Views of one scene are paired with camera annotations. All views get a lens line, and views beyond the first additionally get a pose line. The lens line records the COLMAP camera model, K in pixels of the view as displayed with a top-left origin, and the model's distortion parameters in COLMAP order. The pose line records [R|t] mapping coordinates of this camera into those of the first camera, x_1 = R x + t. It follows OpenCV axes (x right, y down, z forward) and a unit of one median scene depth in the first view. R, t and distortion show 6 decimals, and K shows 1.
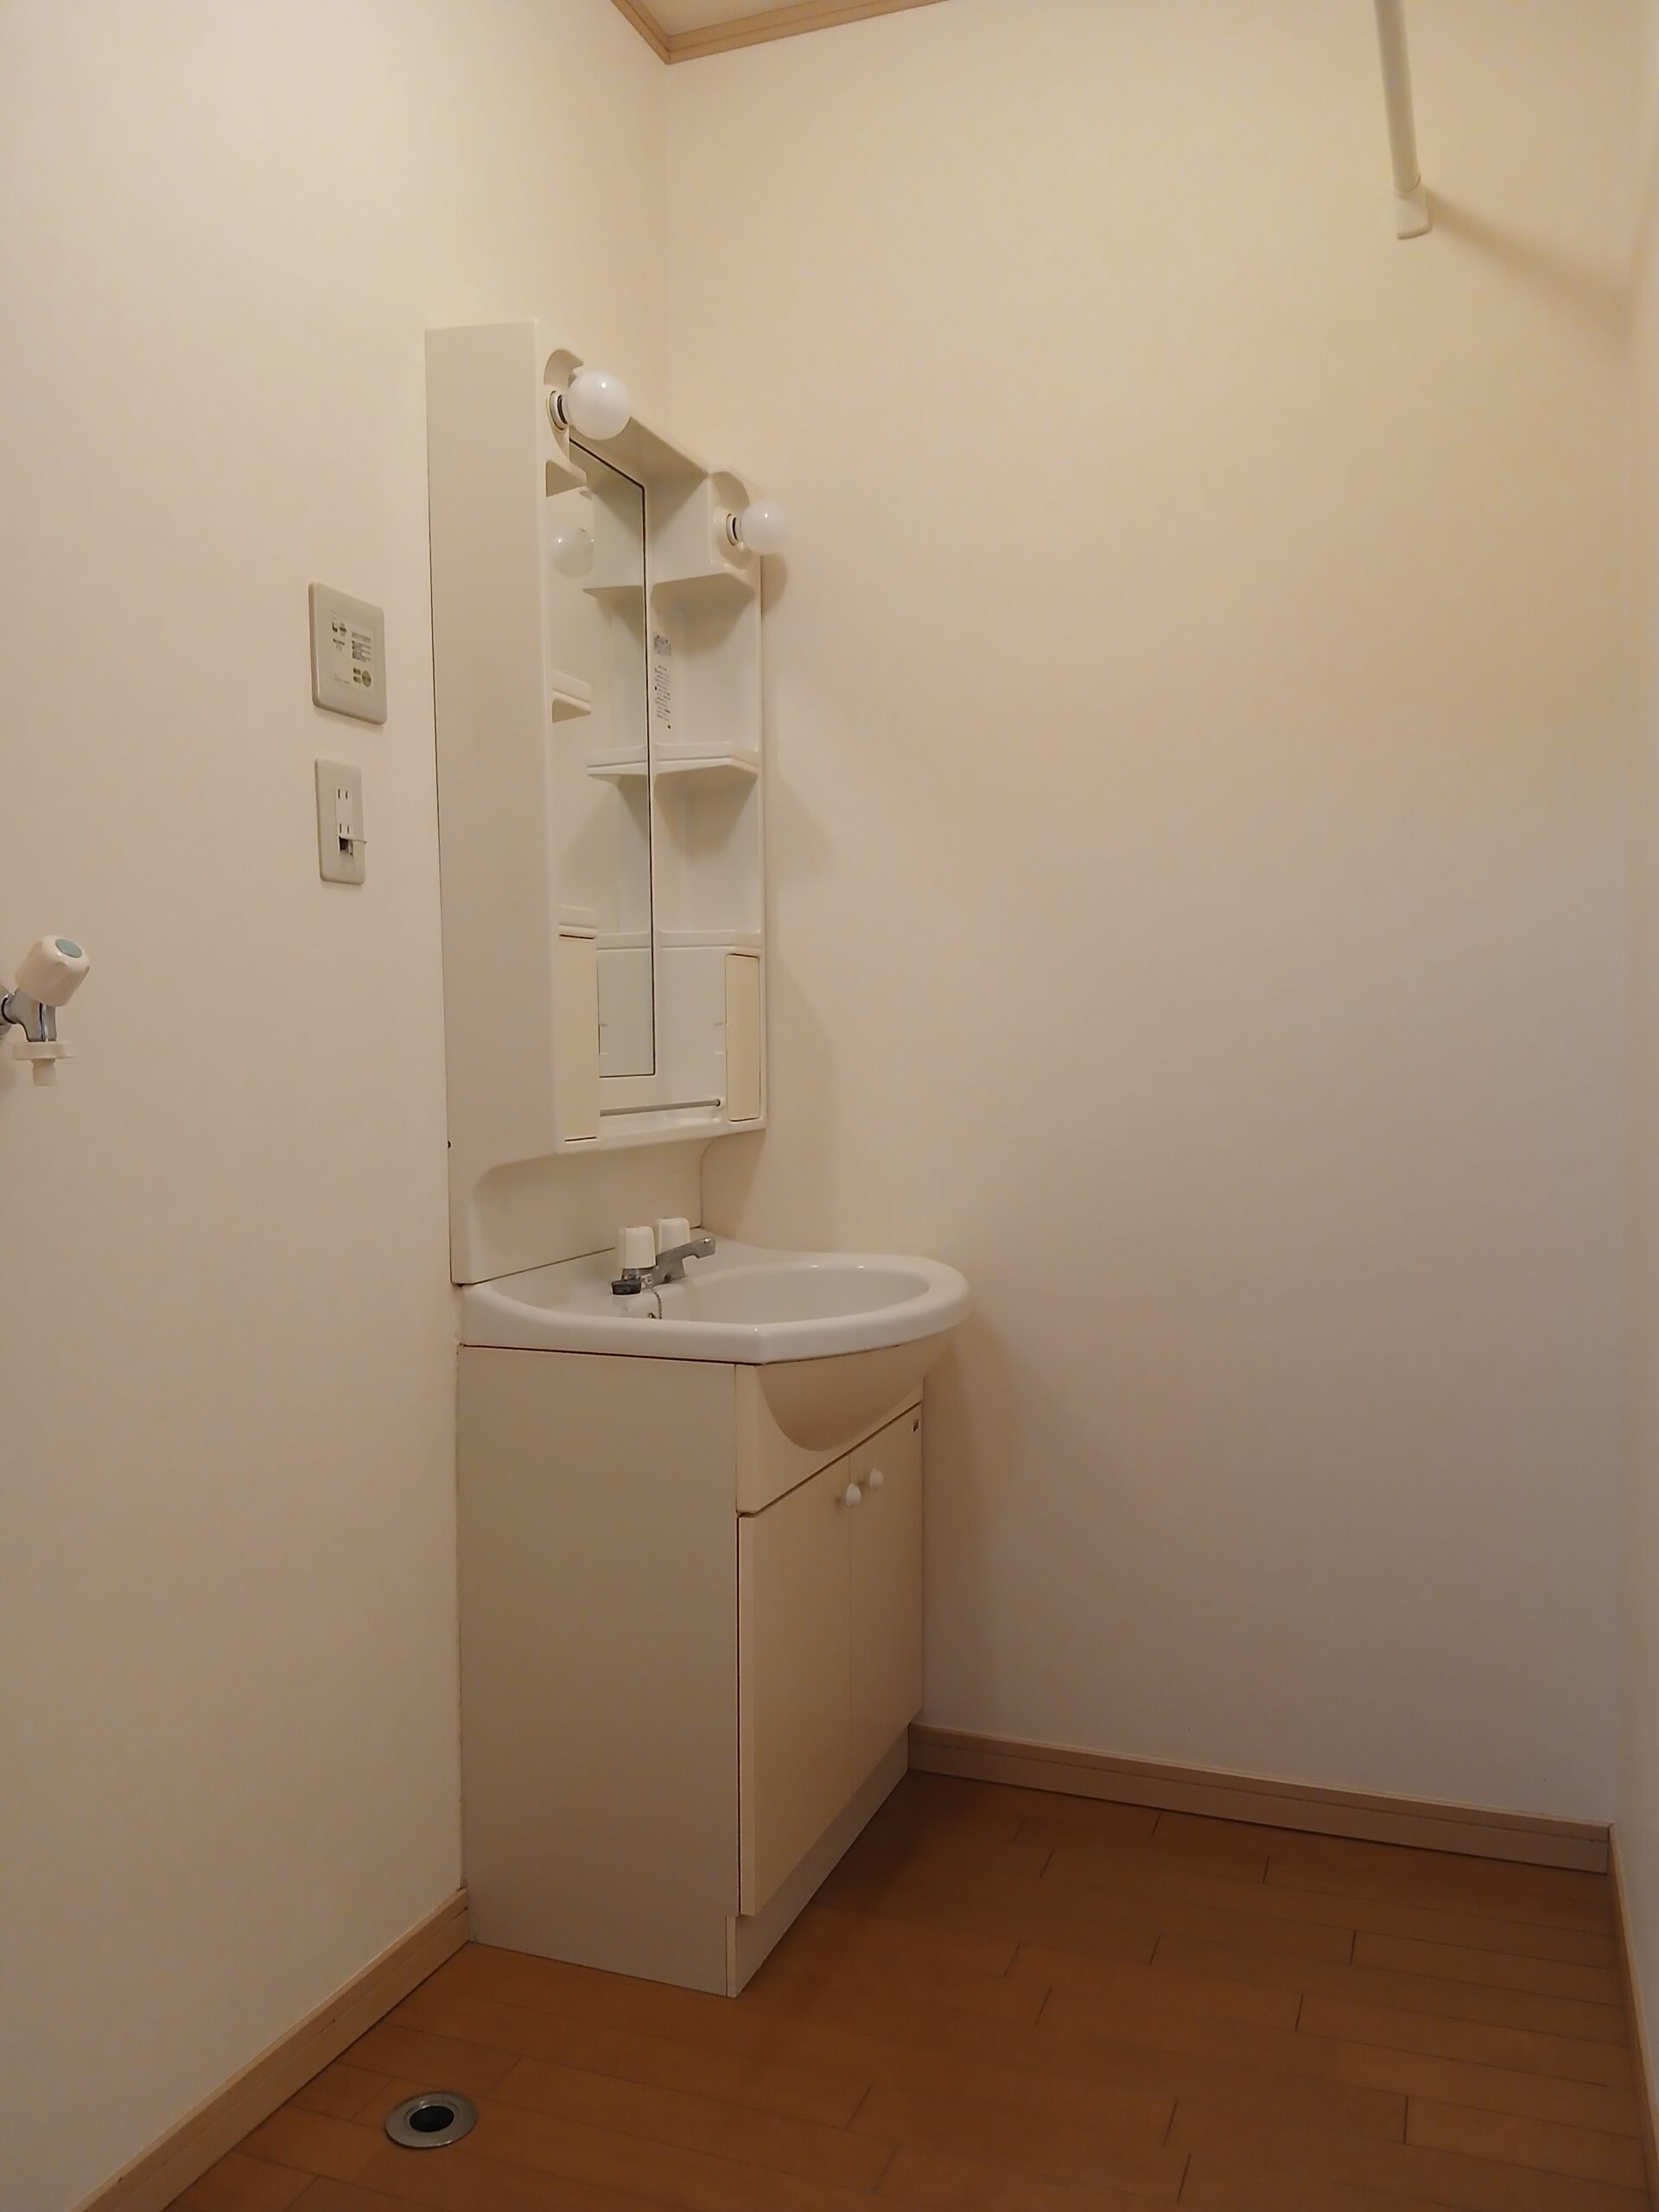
lens RADIAL K [[1664.4, 0, 837.8], [0, 1664.4, 1103.2], [0, 0, 1]] dist [0.025708, -0.021986]
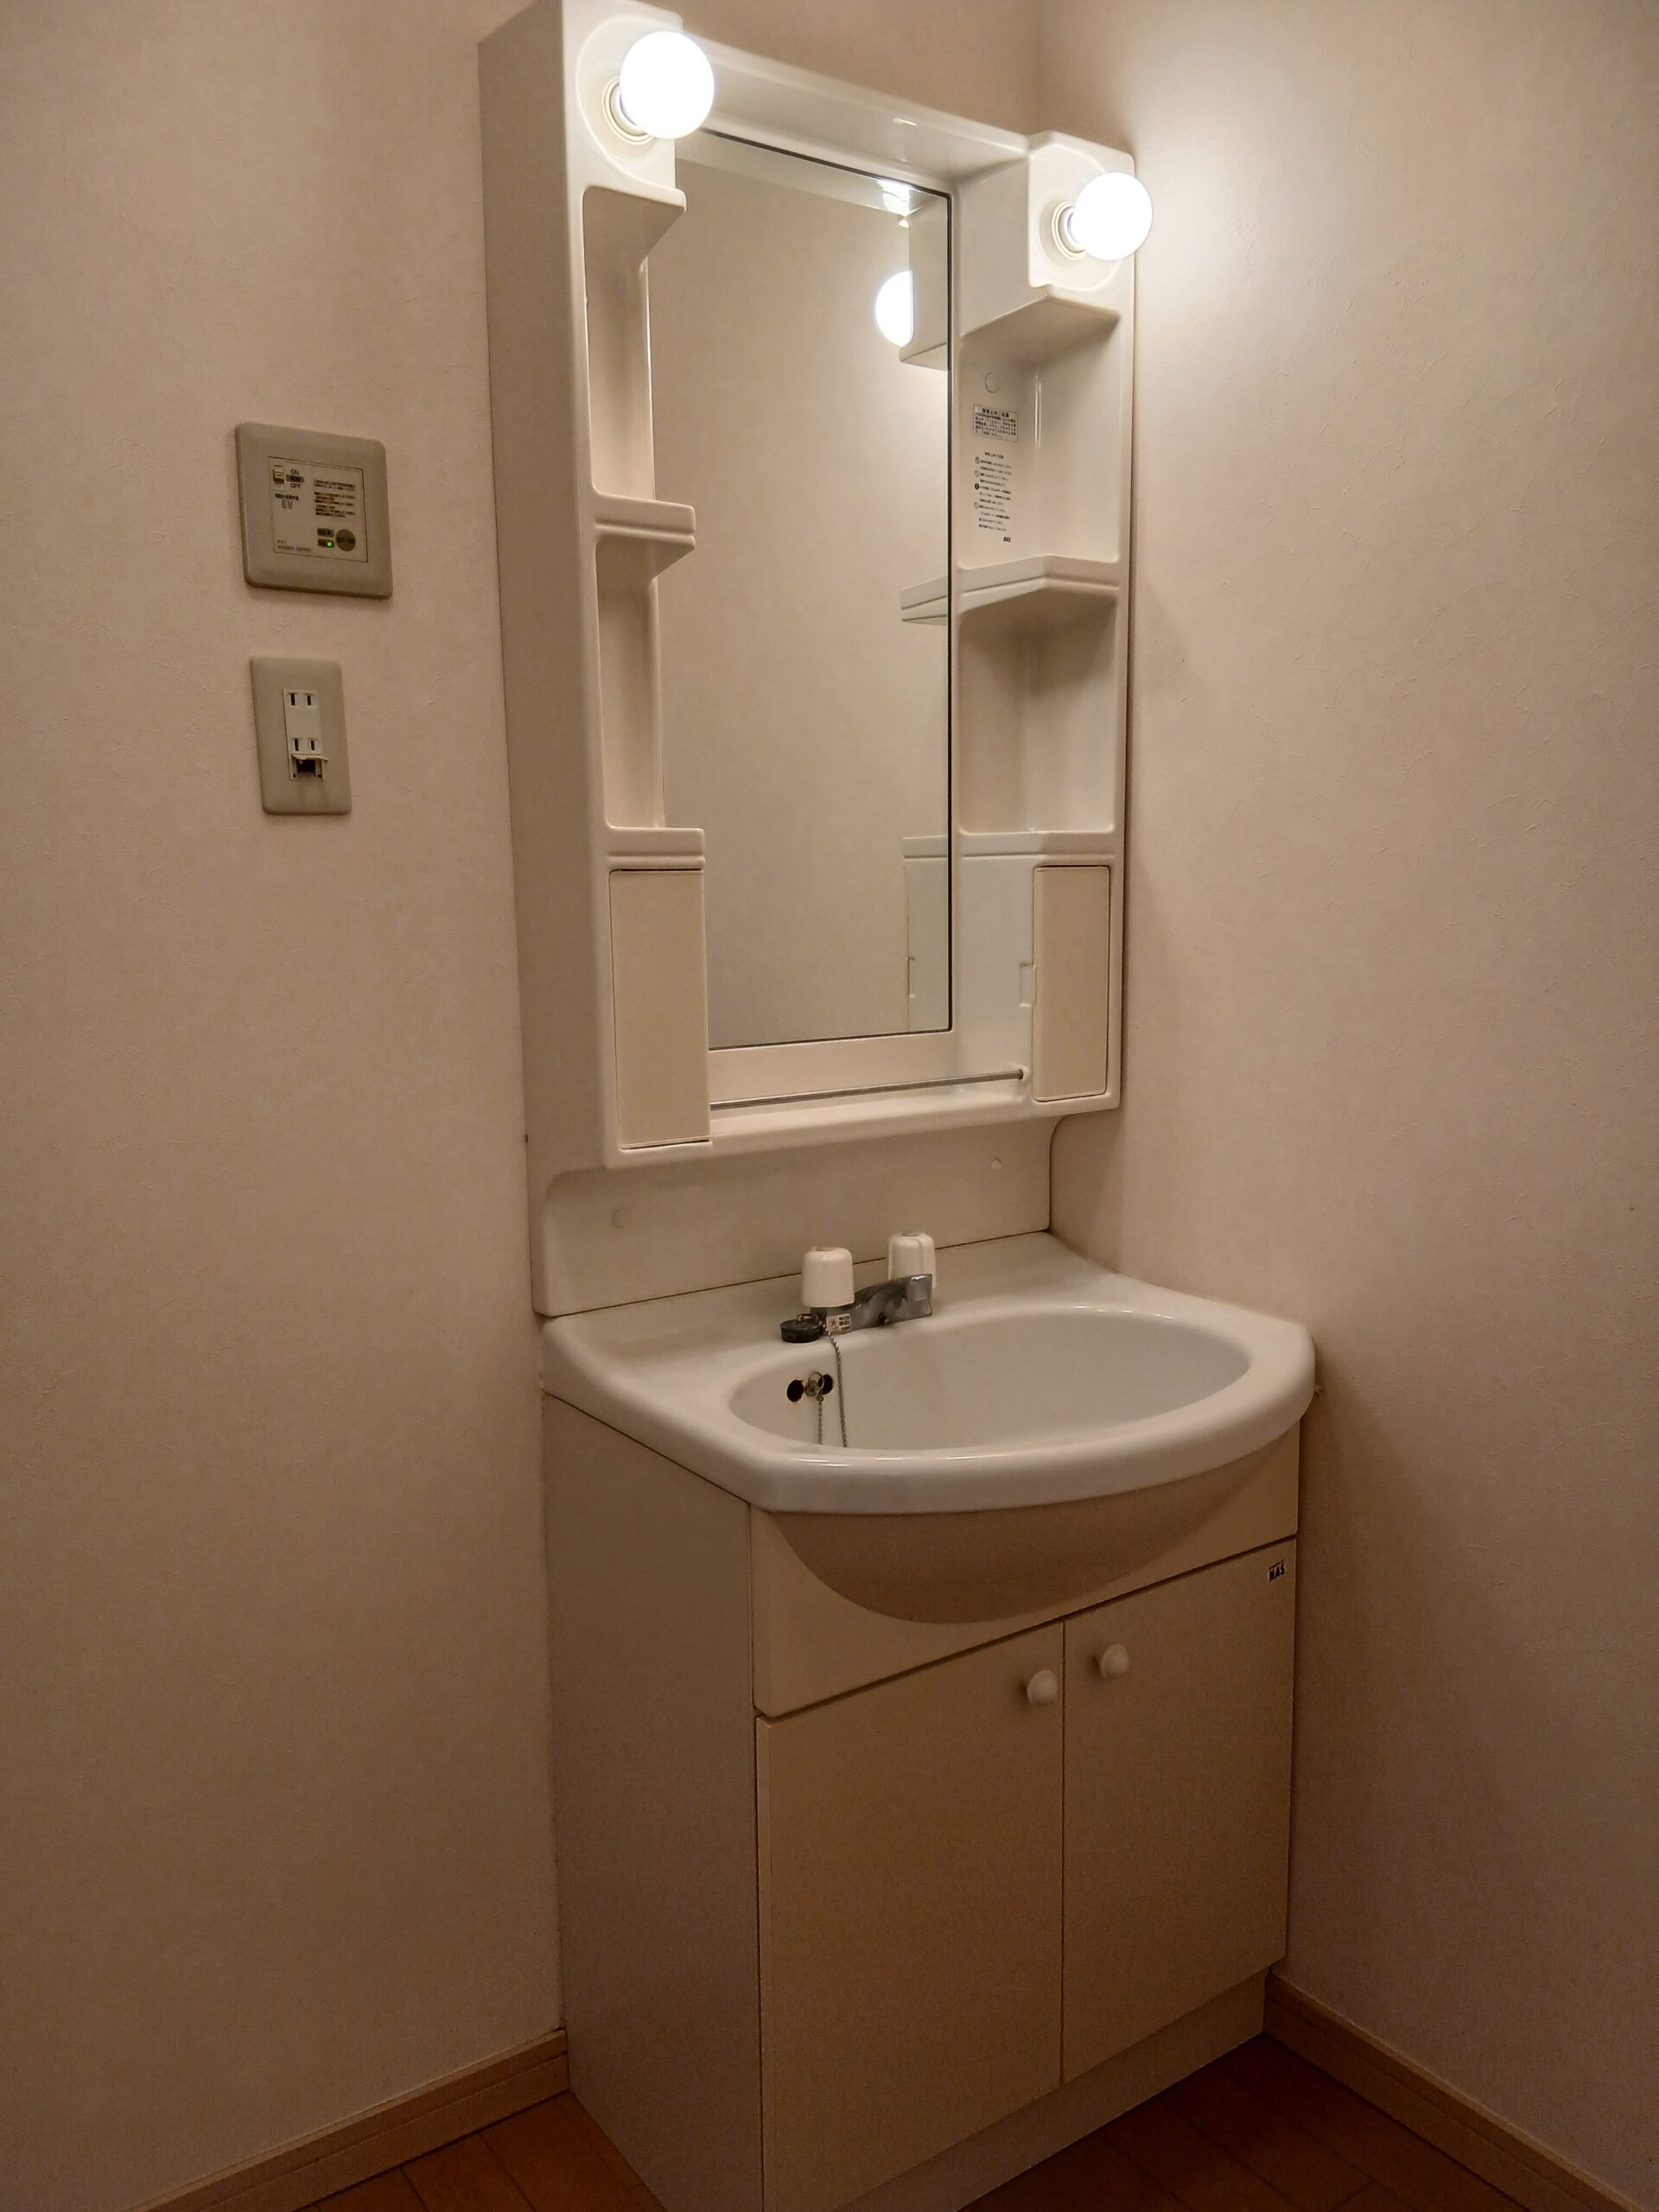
lens RADIAL K [[1664.4, 0, 824.0], [0, 1664.4, 1112.6], [0, 0, 1]] dist [0.025708, -0.021986]
pose [[0.826138, 0.074840, -0.558476, 0.312497], [-0.014080, 0.993573, 0.112318, -0.076052], [0.563293, -0.084926, 0.821881, 0.431192]]
